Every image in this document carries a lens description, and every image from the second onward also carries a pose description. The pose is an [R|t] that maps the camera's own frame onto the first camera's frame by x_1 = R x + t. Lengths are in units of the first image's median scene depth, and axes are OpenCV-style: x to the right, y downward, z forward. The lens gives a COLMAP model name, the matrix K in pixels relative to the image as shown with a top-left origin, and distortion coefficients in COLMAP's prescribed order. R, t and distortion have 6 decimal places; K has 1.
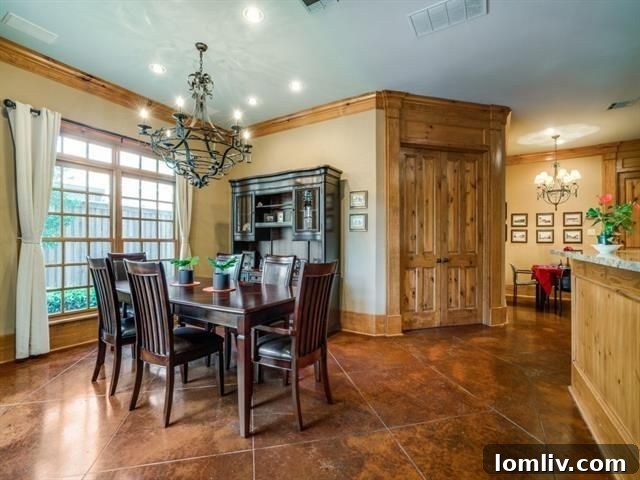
lens RADIAL K [[295.8, 0, 313.4], [0, 295.8, 242.6], [0, 0, 1]] dist [-0.022688, 0.007724]
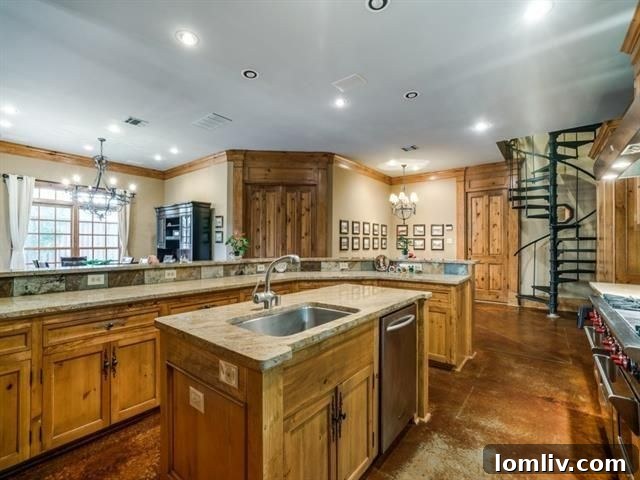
lens RADIAL K [[295.8, 0, 316.9], [0, 295.8, 242.0], [0, 0, 1]] dist [-0.022688, 0.007724]
pose [[0.991180, 0.000760, -0.132521, 0.744550], [-0.001607, 0.999979, -0.006289, -0.030499], [0.132513, 0.006447, 0.991160, -0.364758]]
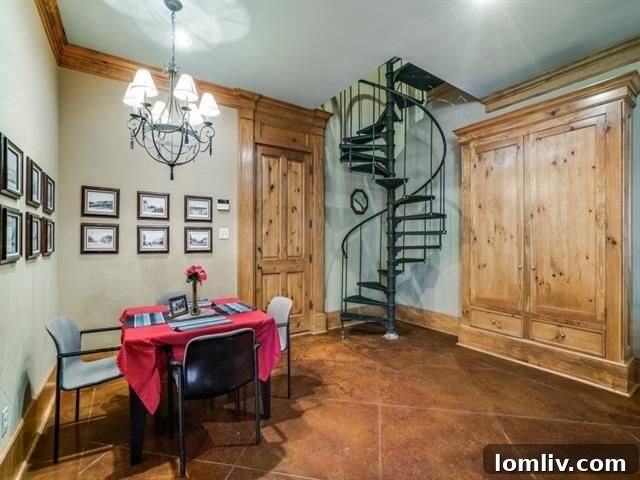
lens RADIAL K [[295.8, 0, 313.1], [0, 295.8, 240.2], [0, 0, 1]] dist [-0.022688, 0.007724]
pose [[0.426217, 0.001690, 0.904619, 0.635936], [0.001020, 0.999997, -0.002349, -0.026653], [-0.904620, 0.001923, 0.426214, 0.757249]]
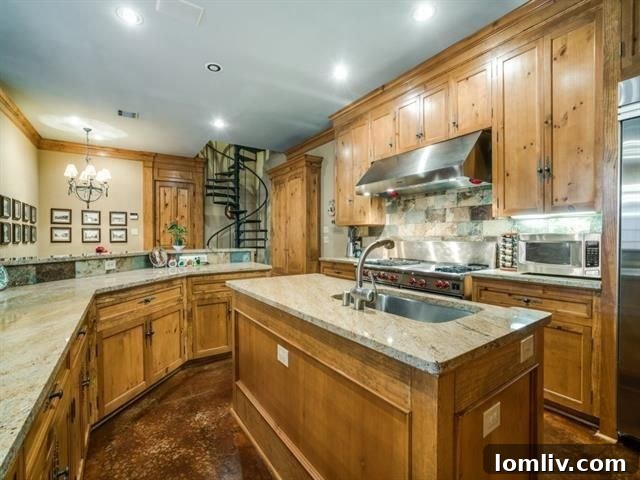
lens RADIAL K [[295.8, 0, 318.8], [0, 295.8, 240.6], [0, 0, 1]] dist [-0.022688, 0.007724]
pose [[0.418699, -0.012552, 0.908038, 0.339591], [0.003444, 0.999919, 0.012234, -0.018887], [-0.908119, -0.001995, 0.418708, -0.080295]]
